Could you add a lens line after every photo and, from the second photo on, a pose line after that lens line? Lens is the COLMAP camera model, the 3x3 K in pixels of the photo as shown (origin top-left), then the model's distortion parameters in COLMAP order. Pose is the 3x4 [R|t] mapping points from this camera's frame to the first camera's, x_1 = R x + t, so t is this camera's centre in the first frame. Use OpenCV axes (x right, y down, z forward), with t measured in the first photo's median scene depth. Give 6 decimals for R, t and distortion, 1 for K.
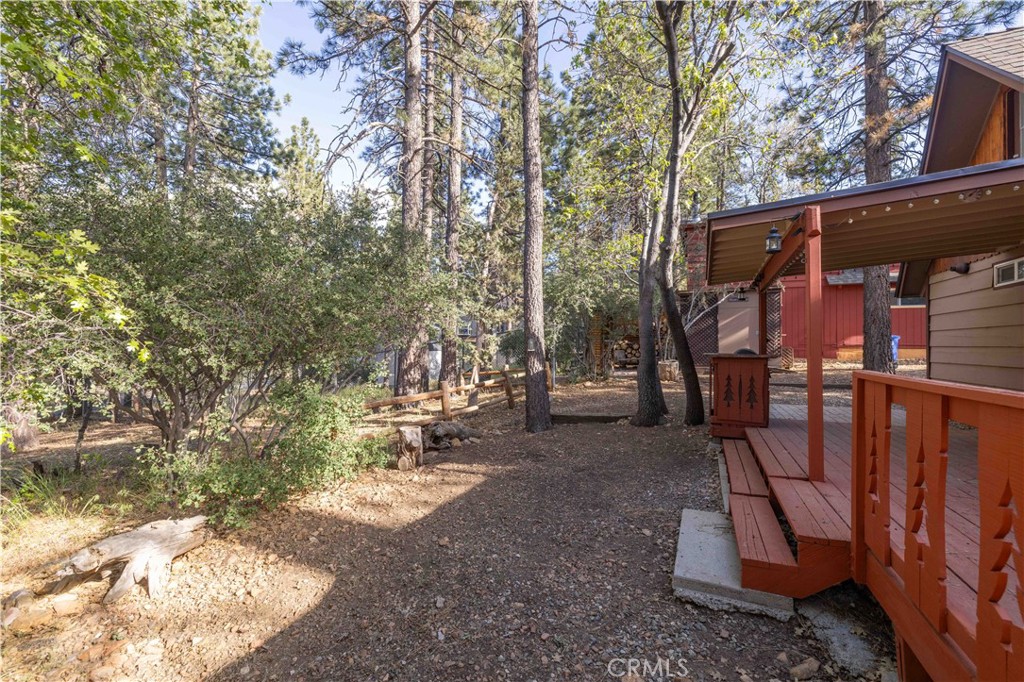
lens RADIAL K [[426.8, 0, 512.7], [0, 426.8, 350.0], [0, 0, 1]] dist [0.000752, 0.000253]
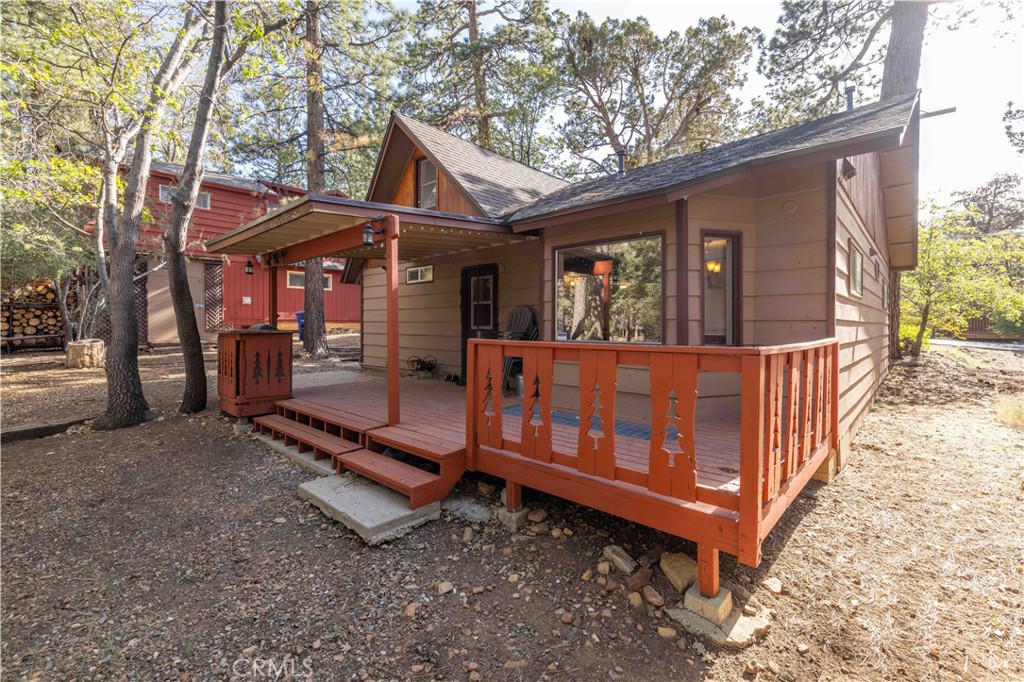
lens RADIAL K [[442.2, 0, 512.0], [0, 442.2, 341.0], [0, 0, 1]] dist [-0.000056, 0.000131]
pose [[0.323912, -0.042792, 0.945119, -0.341649], [0.006450, 0.999053, 0.043023, -0.006360], [-0.946065, -0.007839, 0.323882, 0.161455]]
